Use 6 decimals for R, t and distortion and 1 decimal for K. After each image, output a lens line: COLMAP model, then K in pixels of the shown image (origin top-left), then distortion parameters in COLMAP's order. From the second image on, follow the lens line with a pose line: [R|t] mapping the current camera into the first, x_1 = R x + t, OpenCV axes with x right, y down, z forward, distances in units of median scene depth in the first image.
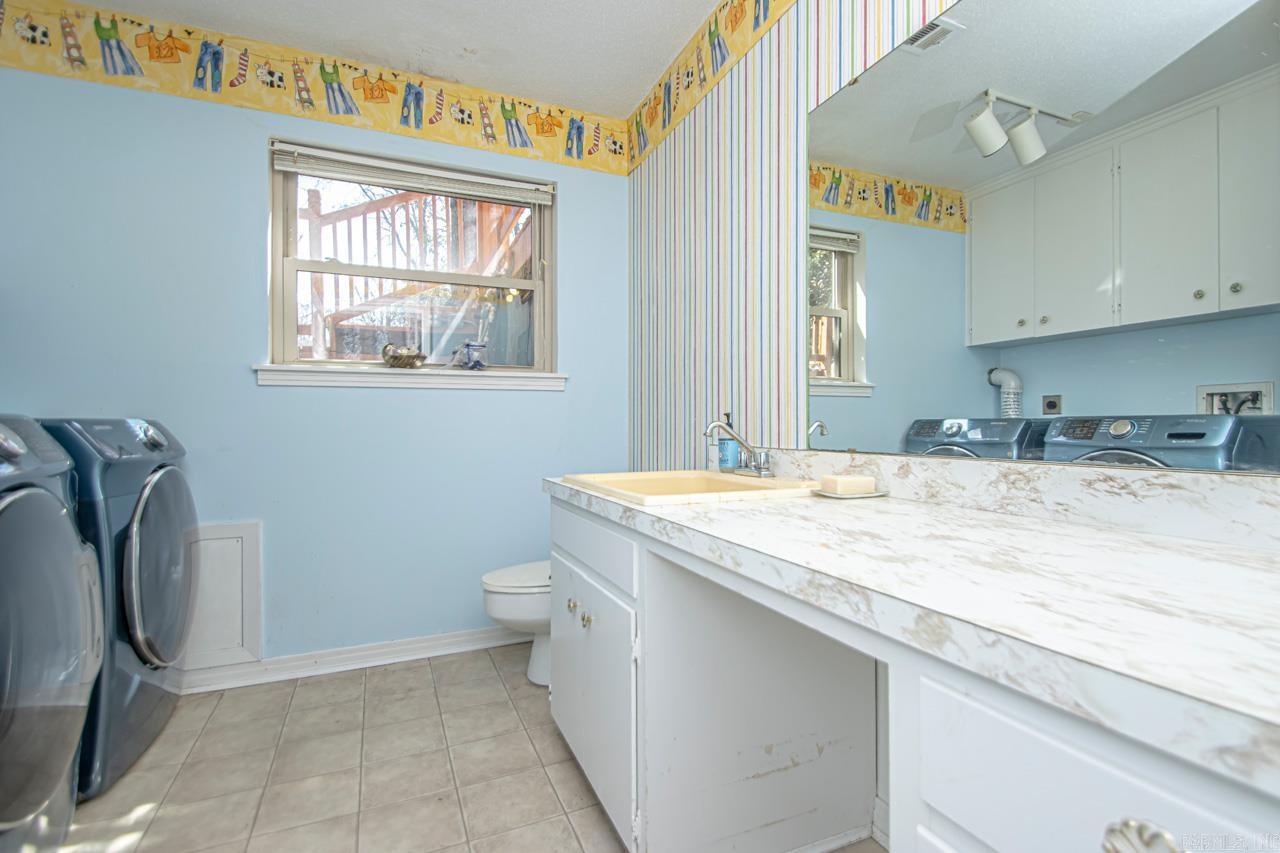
lens RADIAL K [[565.2, 0, 635.3], [0, 565.2, 412.3], [0, 0, 1]] dist [0.019331, -0.014364]
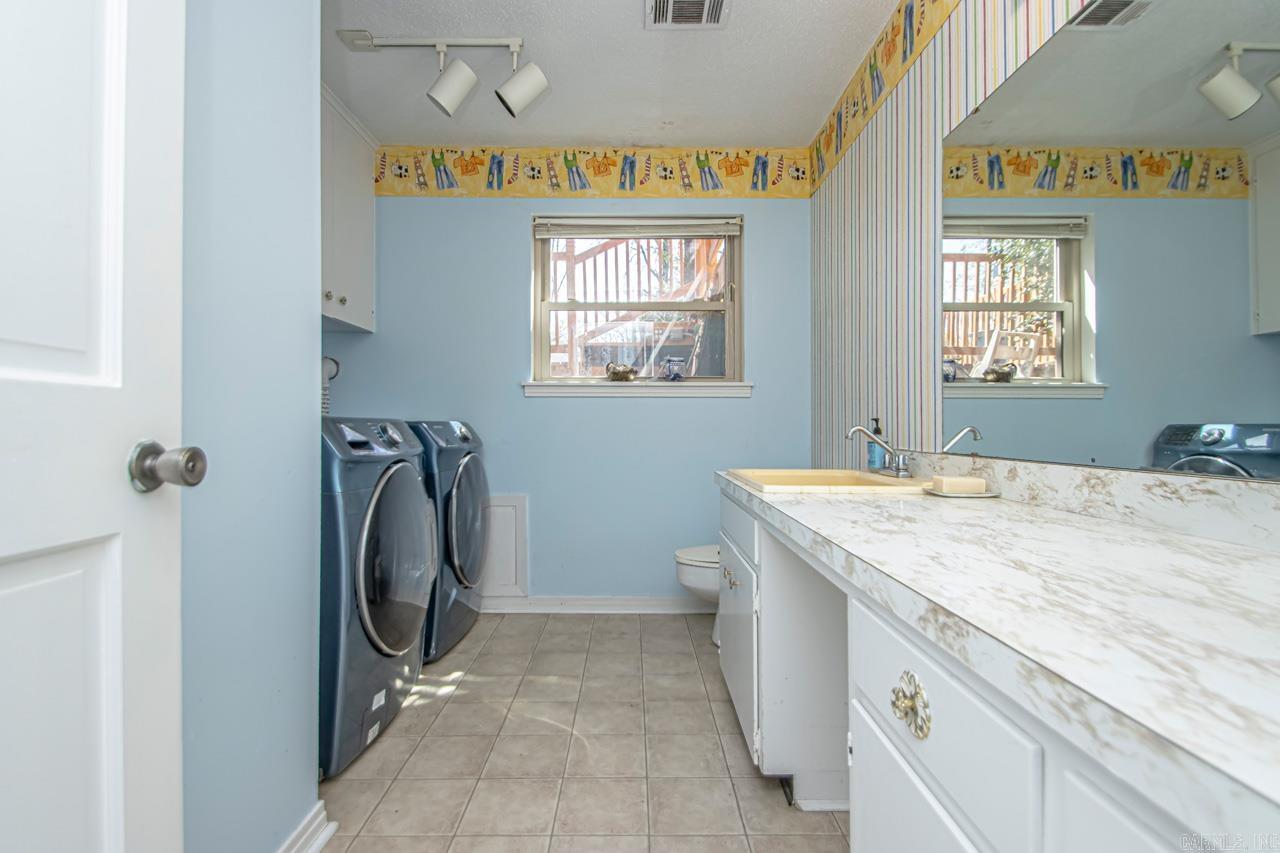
lens RADIAL K [[565.2, 0, 635.3], [0, 565.2, 412.3], [0, 0, 1]] dist [0.019331, -0.014364]
pose [[0.912798, -0.002398, -0.408404, 0.160774], [0.001799, 0.999997, -0.001852, -0.007722], [0.408407, 0.000956, 0.912800, -0.165382]]
